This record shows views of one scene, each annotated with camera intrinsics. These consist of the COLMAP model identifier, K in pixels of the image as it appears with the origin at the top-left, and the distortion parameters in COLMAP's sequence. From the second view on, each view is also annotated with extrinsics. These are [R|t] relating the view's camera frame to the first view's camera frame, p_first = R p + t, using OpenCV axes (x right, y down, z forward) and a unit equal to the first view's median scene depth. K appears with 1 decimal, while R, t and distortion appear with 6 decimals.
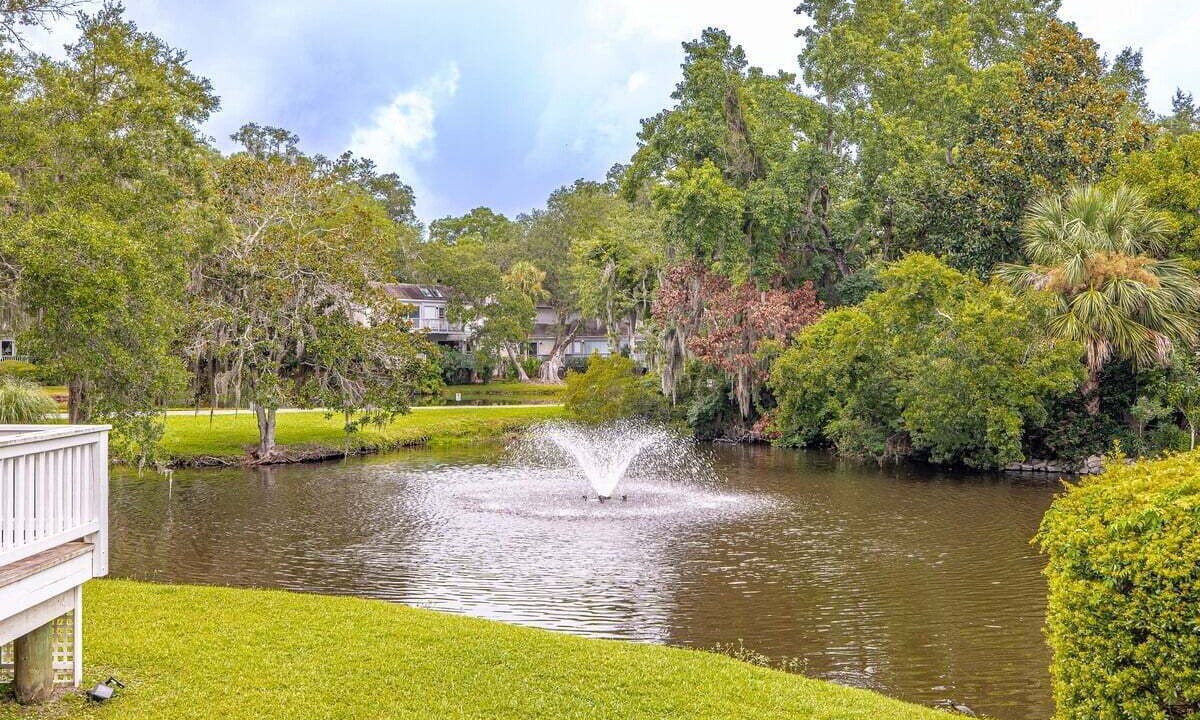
lens RADIAL K [[514.5, 0, 595.9], [0, 514.5, 342.5], [0, 0, 1]] dist [-0.000881, -0.000135]
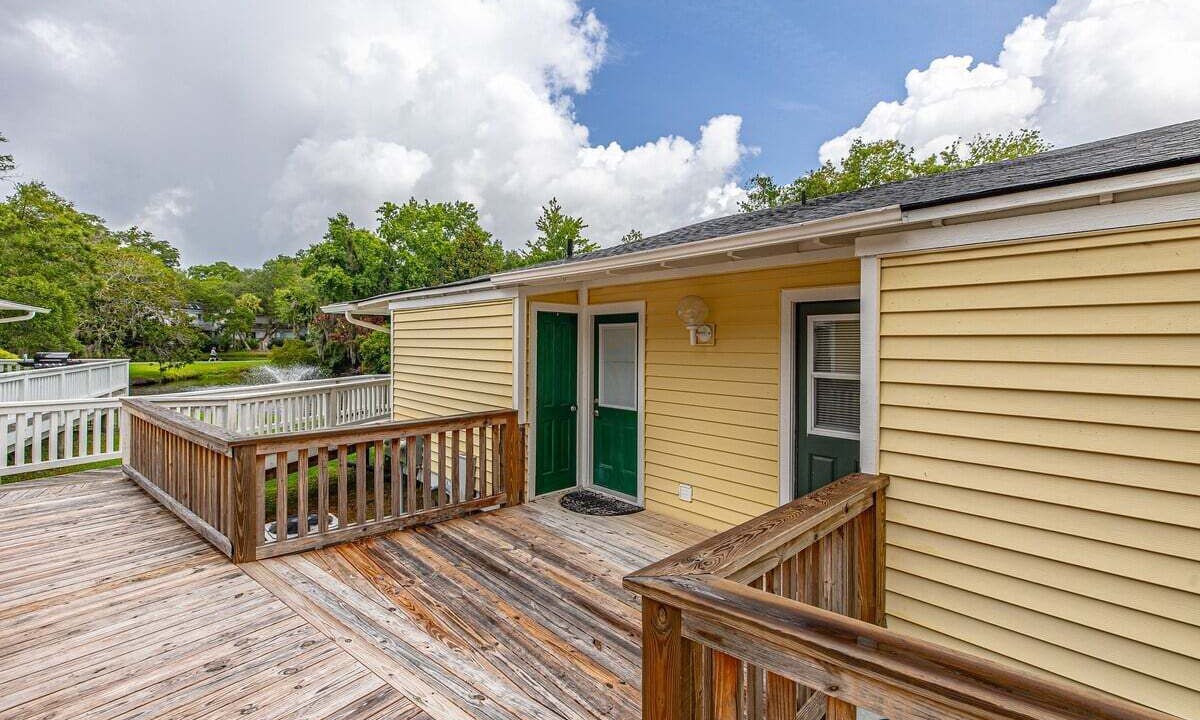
lens RADIAL K [[514.5, 0, 595.9], [0, 514.5, 342.5], [0, 0, 1]] dist [-0.000881, -0.000135]
pose [[0.871176, 0.012140, 0.490821, 0.078331], [-0.034941, 0.998692, 0.037316, -0.102732], [-0.489726, -0.049659, 0.870461, -1.827417]]
